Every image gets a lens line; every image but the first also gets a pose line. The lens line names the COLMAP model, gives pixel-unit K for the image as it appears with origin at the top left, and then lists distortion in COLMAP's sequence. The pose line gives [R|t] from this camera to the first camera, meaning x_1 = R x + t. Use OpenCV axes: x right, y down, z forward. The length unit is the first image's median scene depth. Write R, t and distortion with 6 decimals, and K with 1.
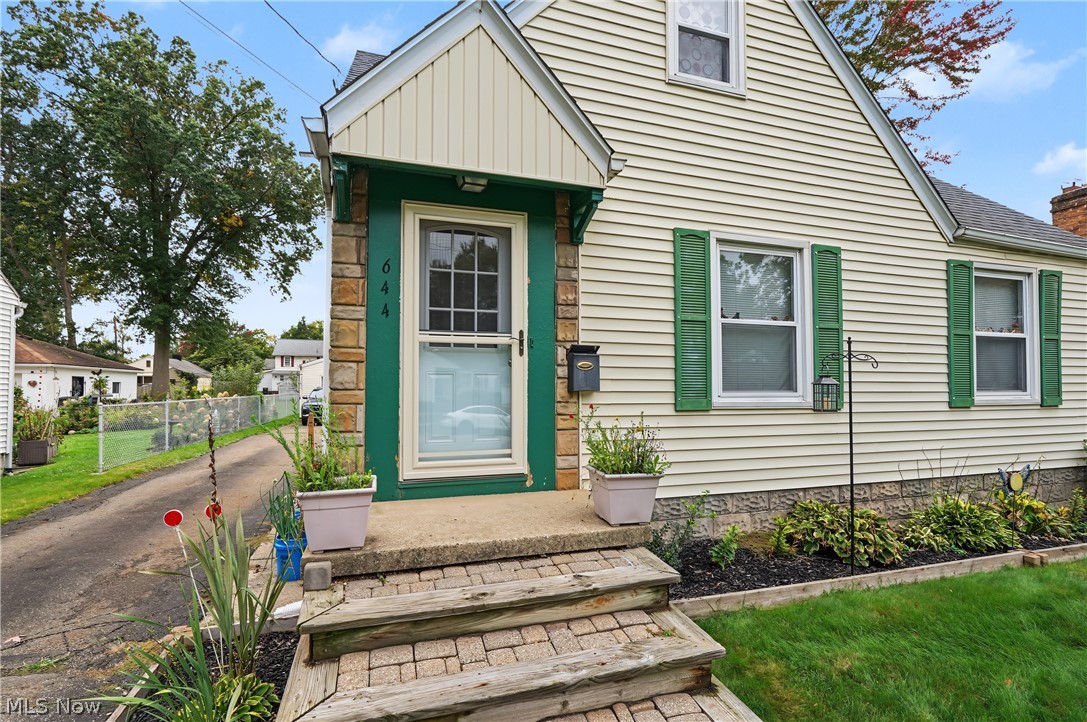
lens RADIAL K [[505.5, 0, 549.6], [0, 505.5, 372.0], [0, 0, 1]] dist [-0.012298, 0.002404]
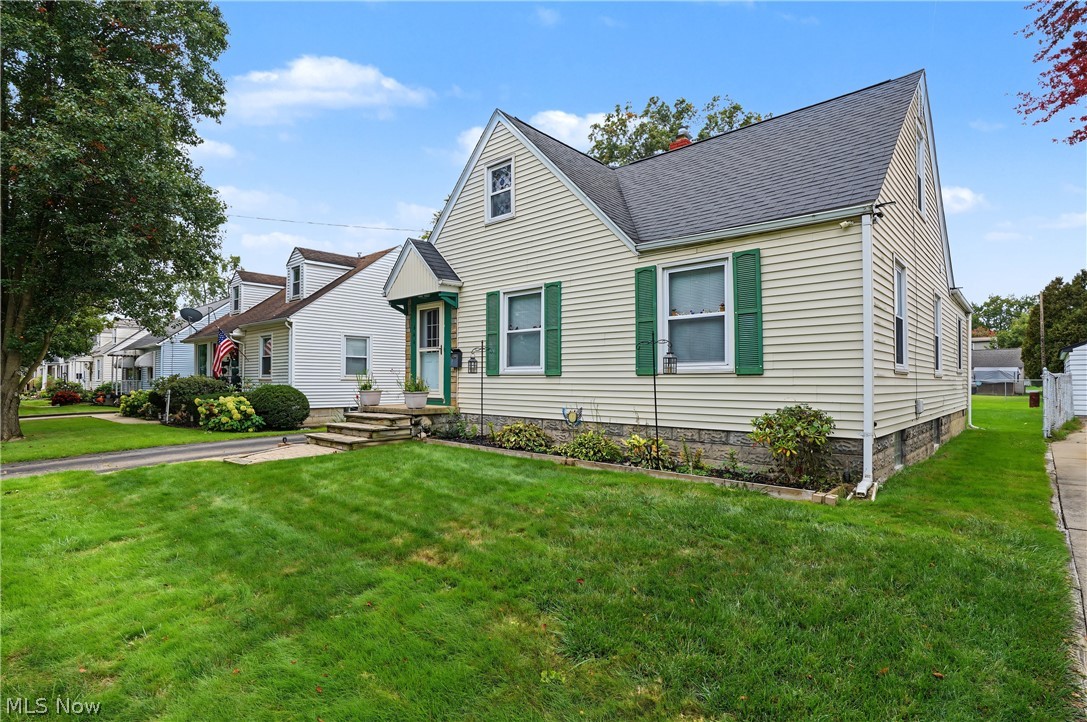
lens RADIAL K [[556.2, 0, 538.7], [0, 556.2, 366.7], [0, 0, 1]] dist [0.003638, -0.000079]
pose [[0.486158, -0.022621, -0.873578, 1.854294], [0.026324, 0.999590, -0.011235, 0.052806], [0.873474, -0.017534, 0.486555, 0.009828]]
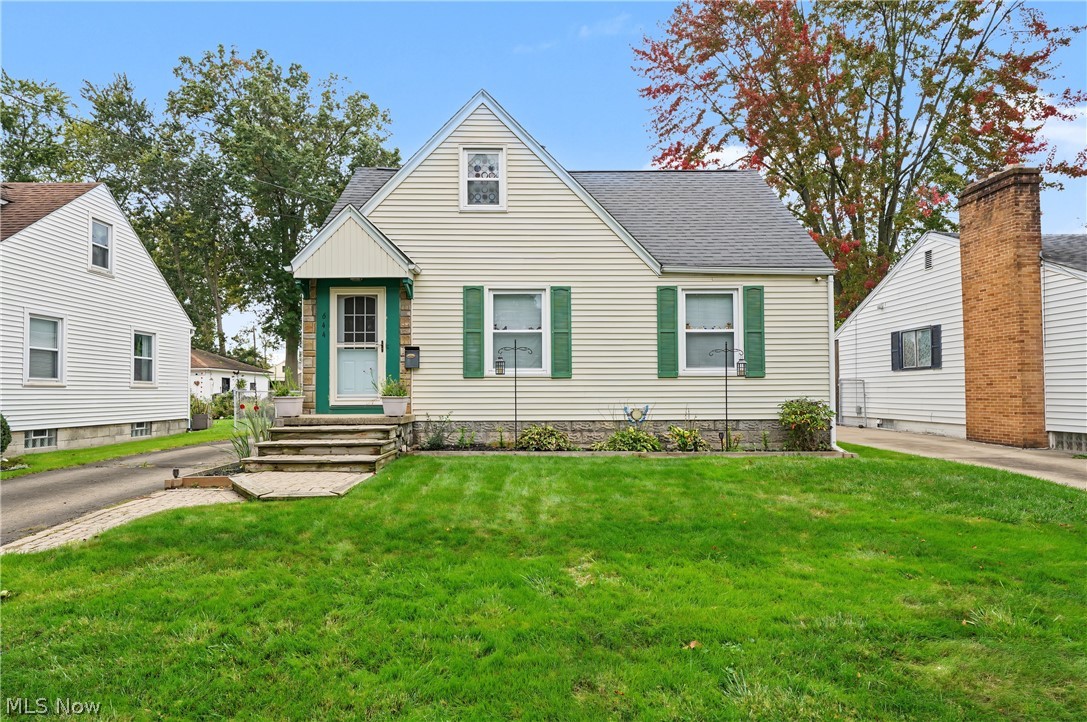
lens RADIAL K [[633.2, 0, 549.3], [0, 633.2, 377.3], [0, 0, 1]] dist [-0.008880, -0.002925]
pose [[0.959191, -0.013738, -0.282427, 0.956346], [0.015007, 0.999885, 0.002330, 0.055113], [0.282362, -0.006473, 0.959286, -0.973900]]
